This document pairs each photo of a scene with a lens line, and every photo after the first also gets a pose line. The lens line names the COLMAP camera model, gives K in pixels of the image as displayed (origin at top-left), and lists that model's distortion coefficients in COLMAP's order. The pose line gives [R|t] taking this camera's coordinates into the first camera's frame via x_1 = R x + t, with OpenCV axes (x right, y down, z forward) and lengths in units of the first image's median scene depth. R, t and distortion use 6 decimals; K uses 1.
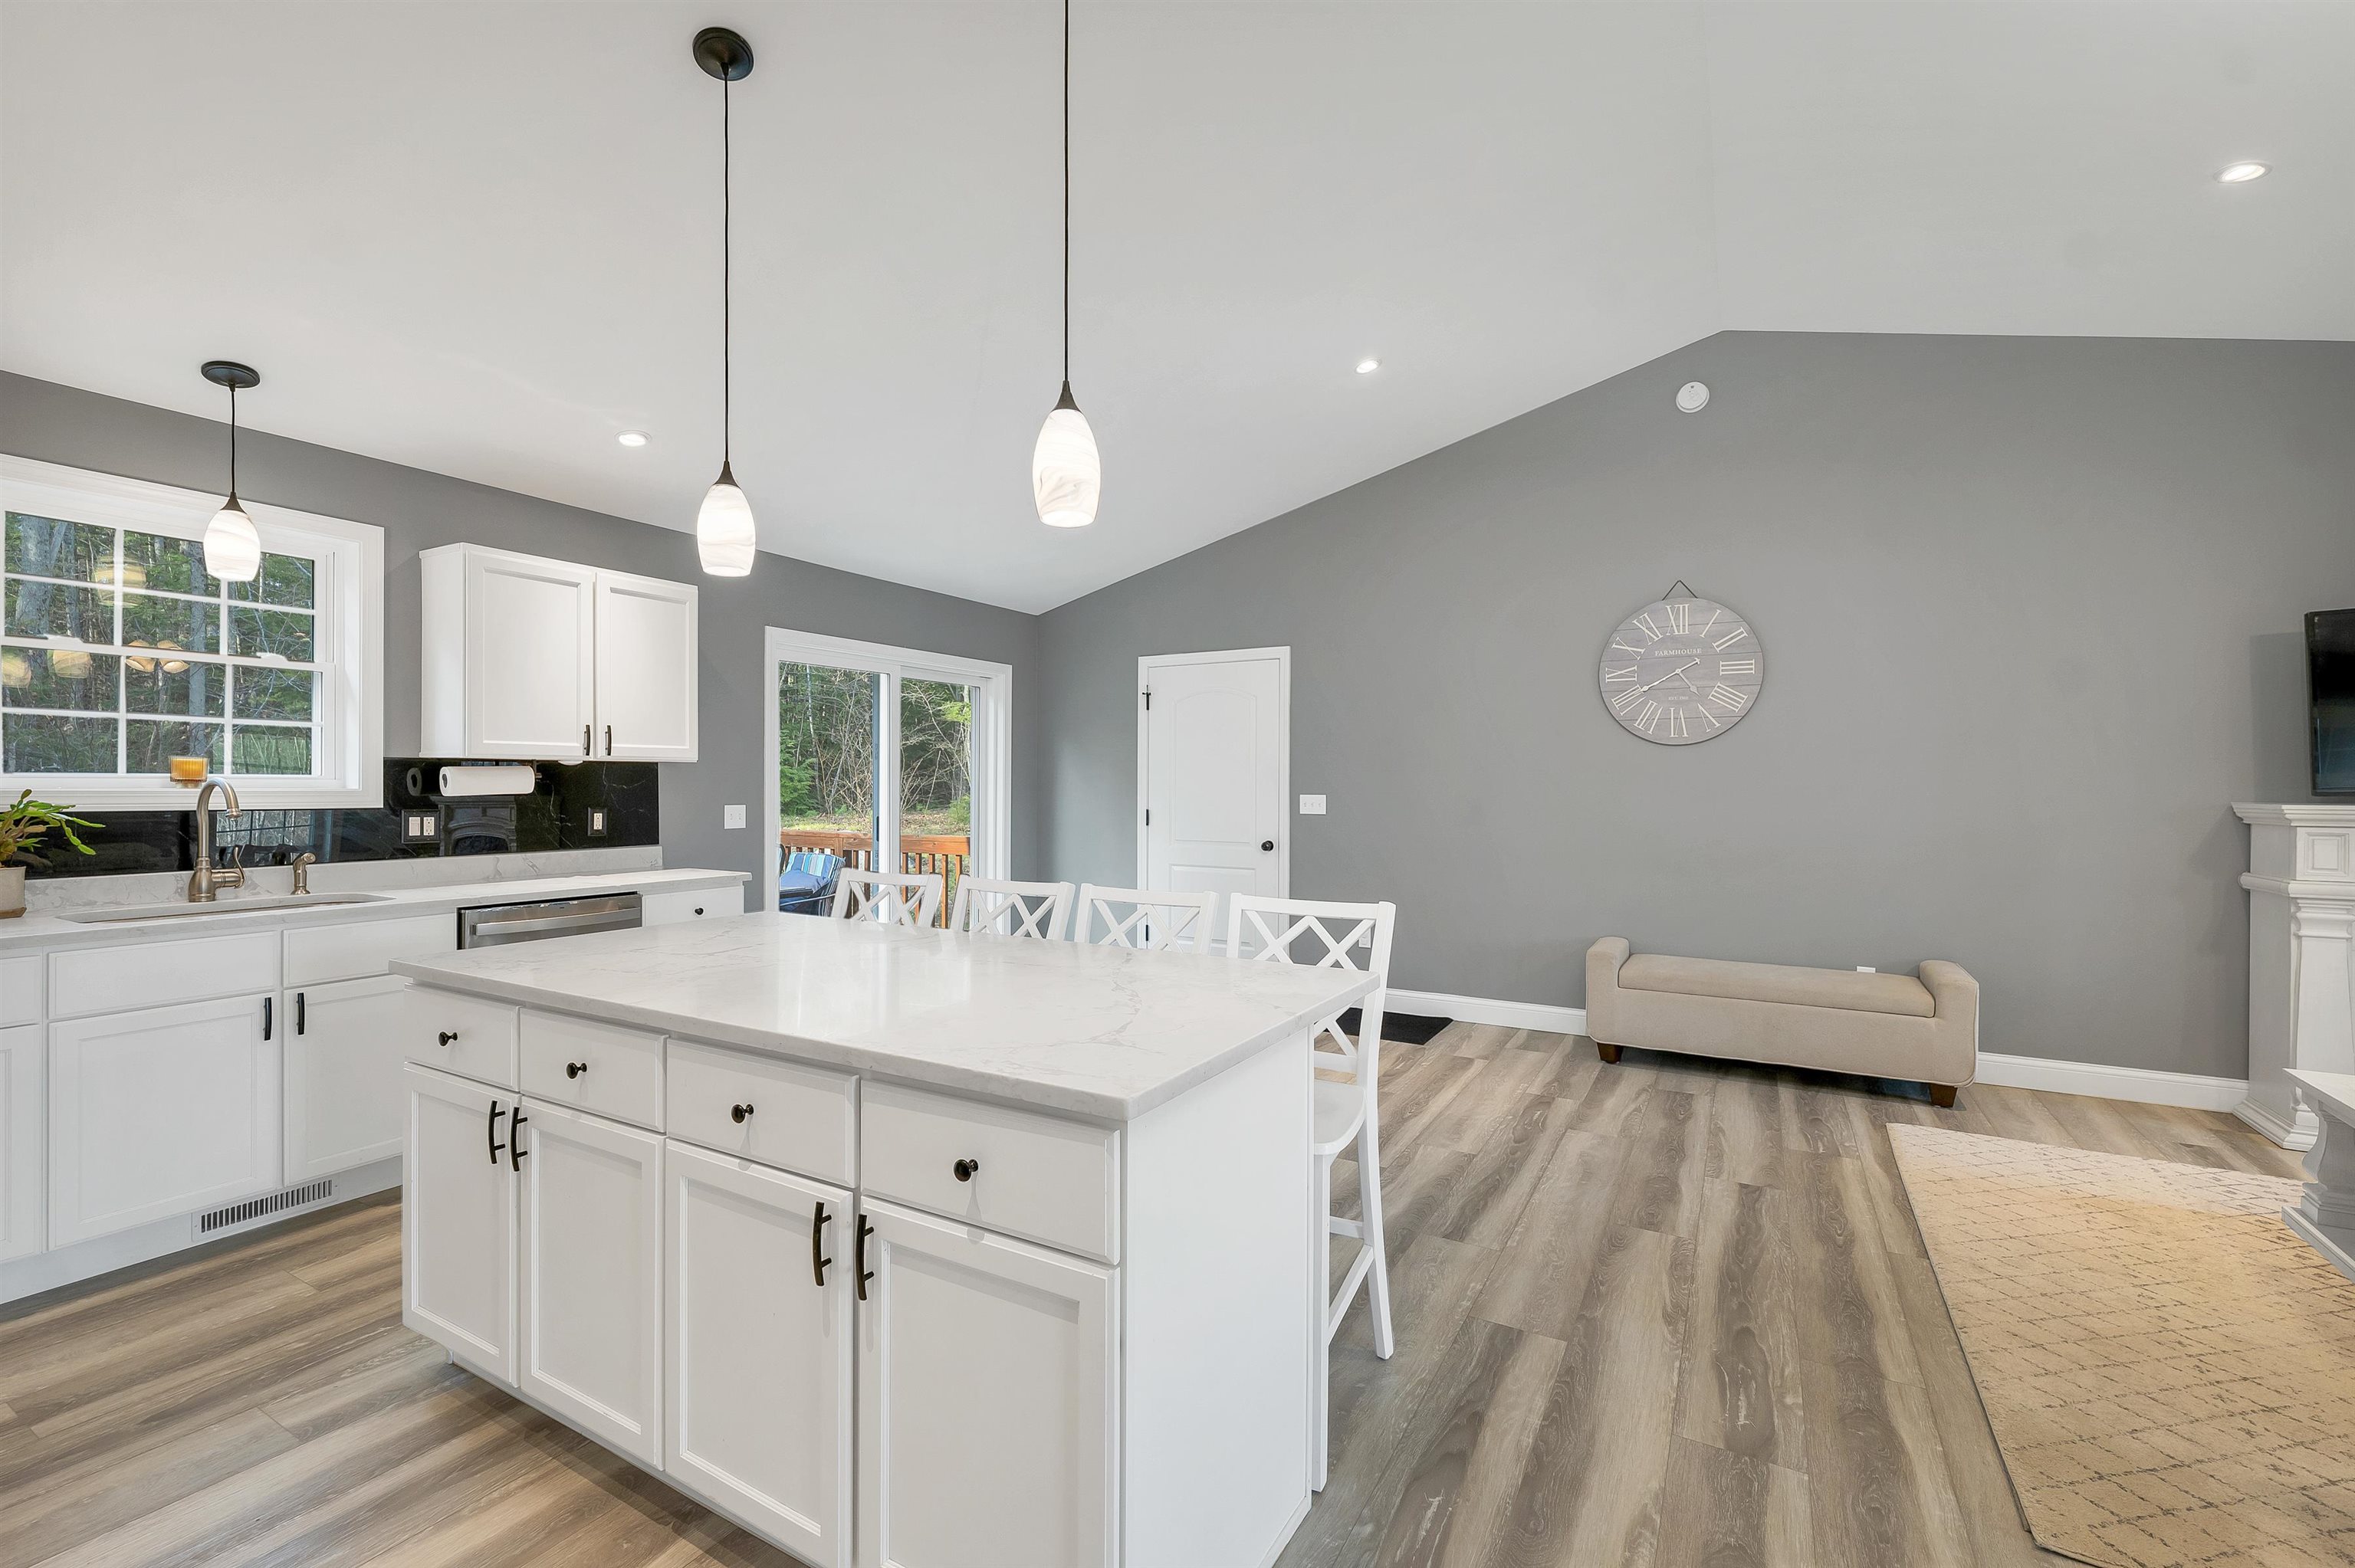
lens RADIAL K [[998.1, 0, 1170.7], [0, 998.1, 785.6], [0, 0, 1]] dist [0.000083, 0.000278]
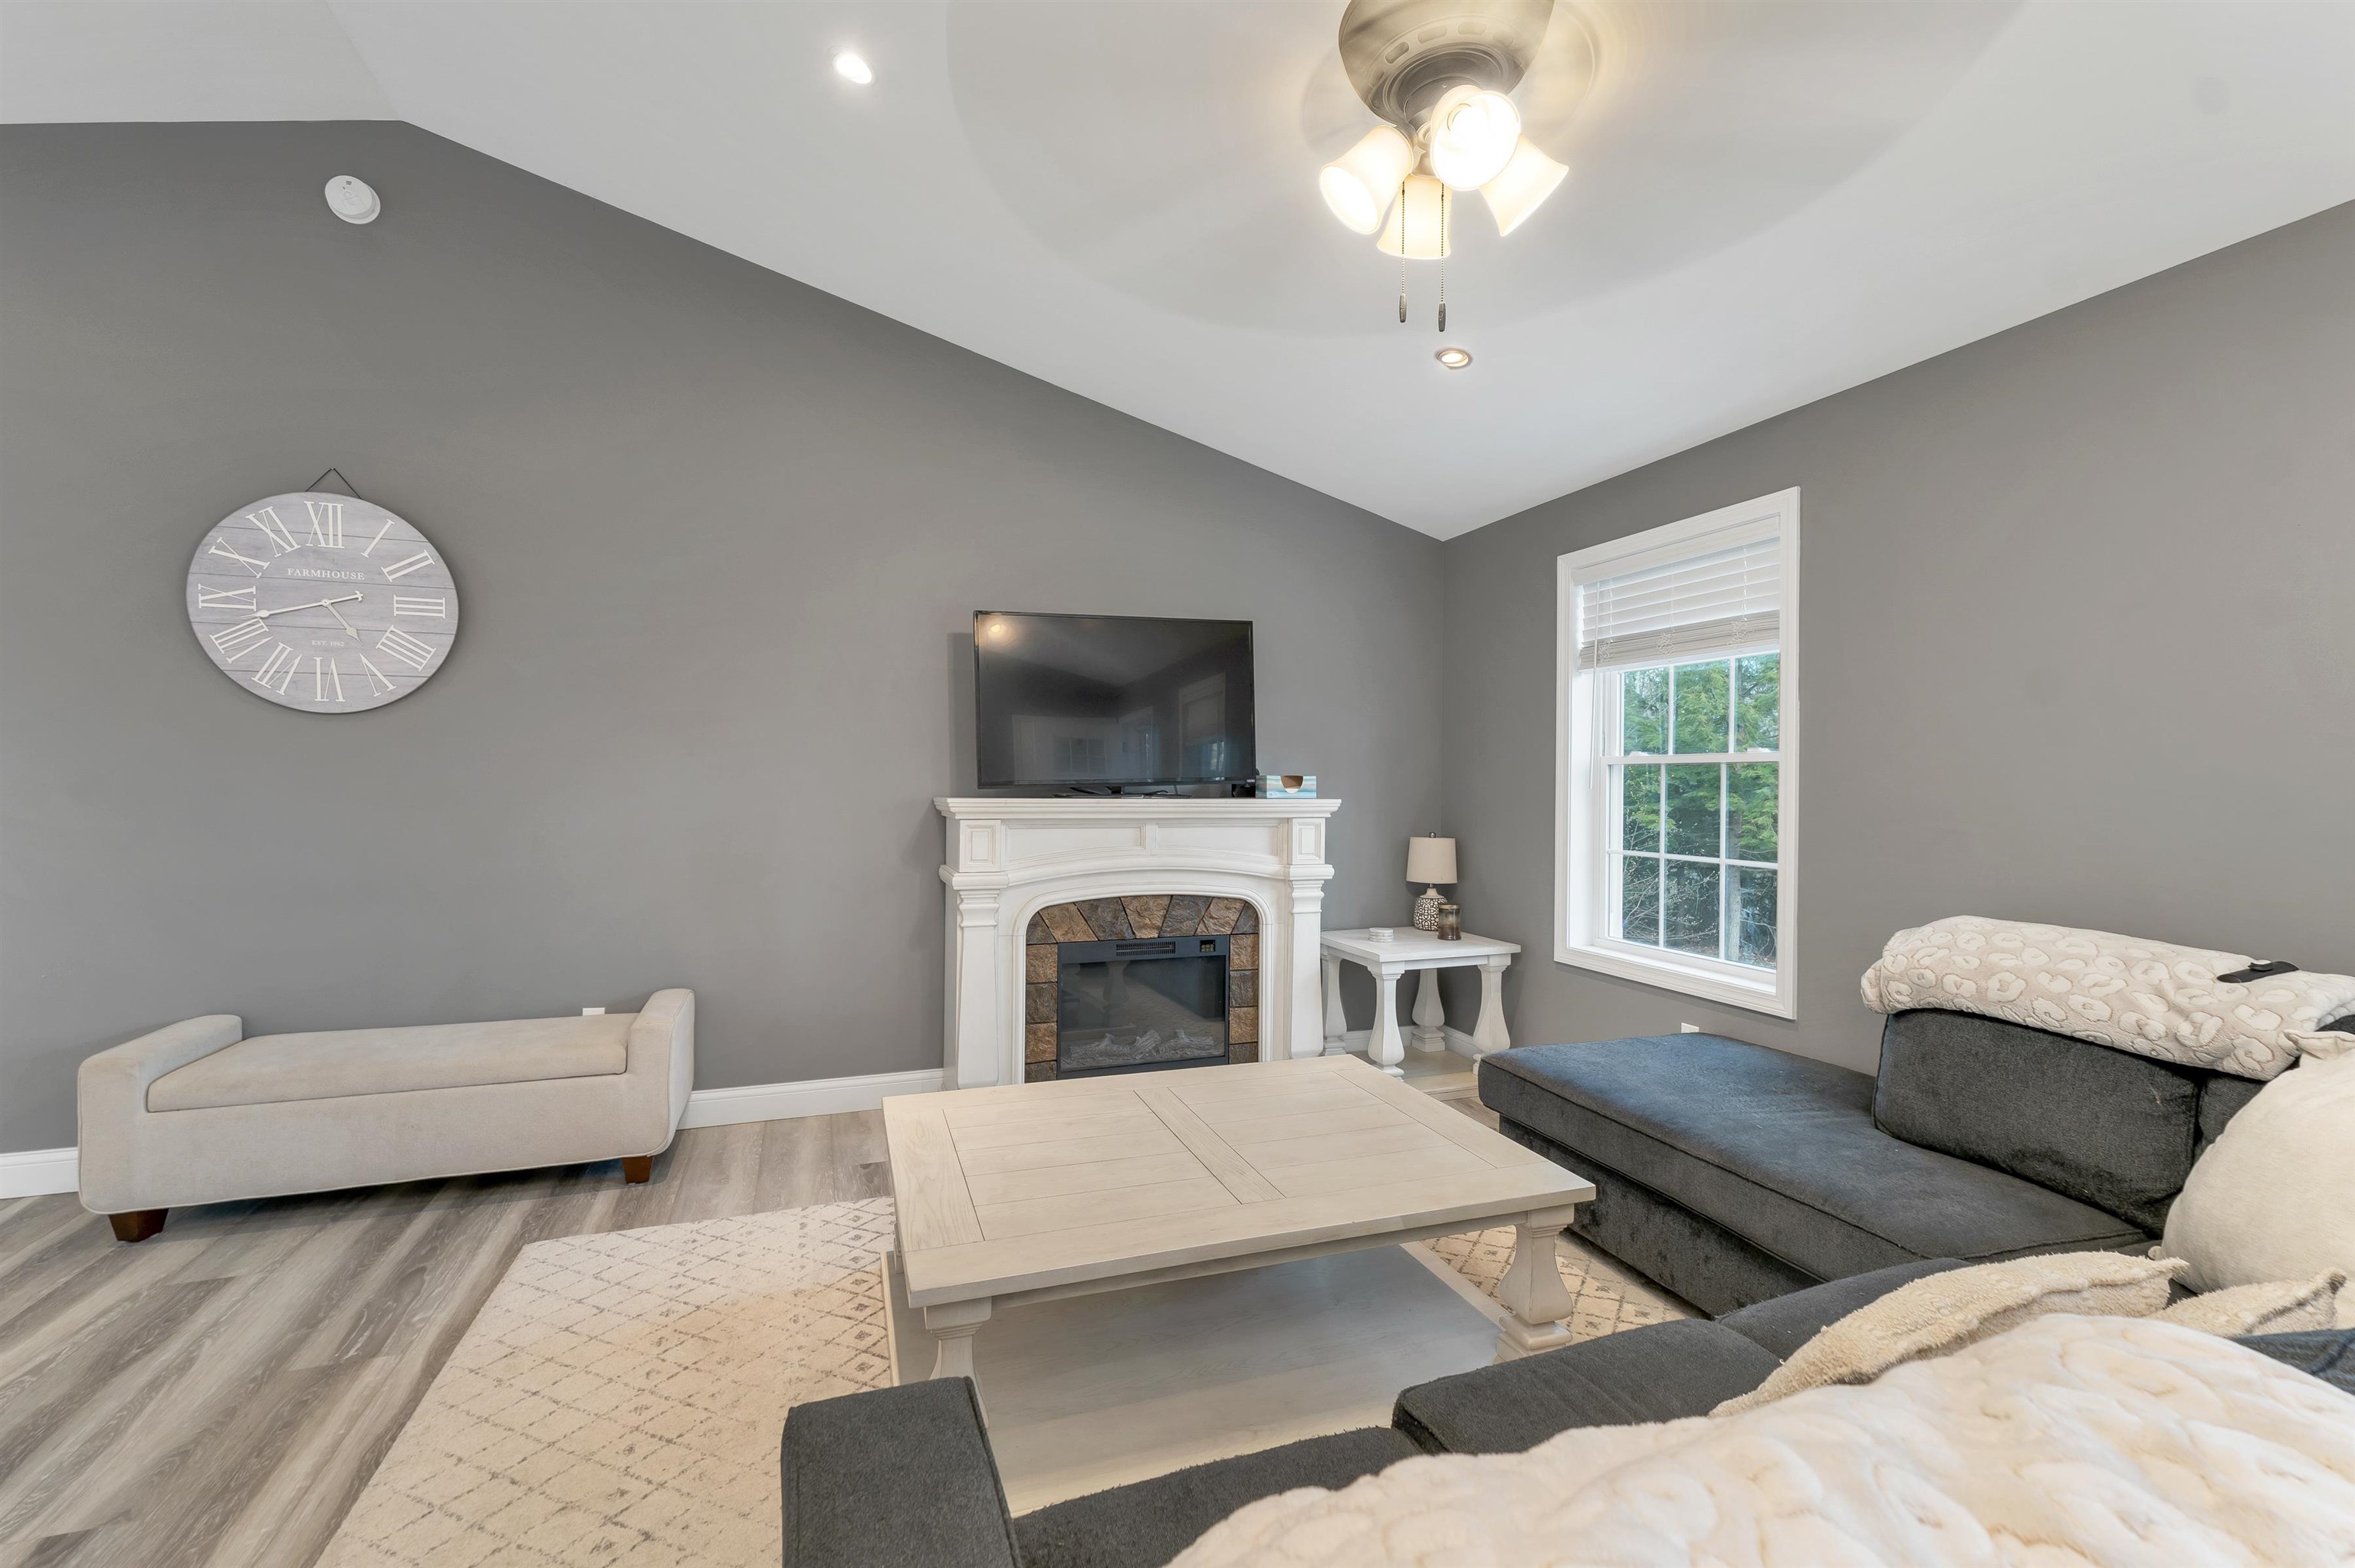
lens RADIAL K [[971.2, 0, 1161.4], [0, 971.2, 788.8], [0, 0, 1]] dist [0.001245, -0.000659]
pose [[0.639315, -0.001305, 0.768944, 0.492606], [-0.006829, 0.999949, 0.007375, 0.001128], [-0.768914, -0.009966, 0.639274, 0.211332]]
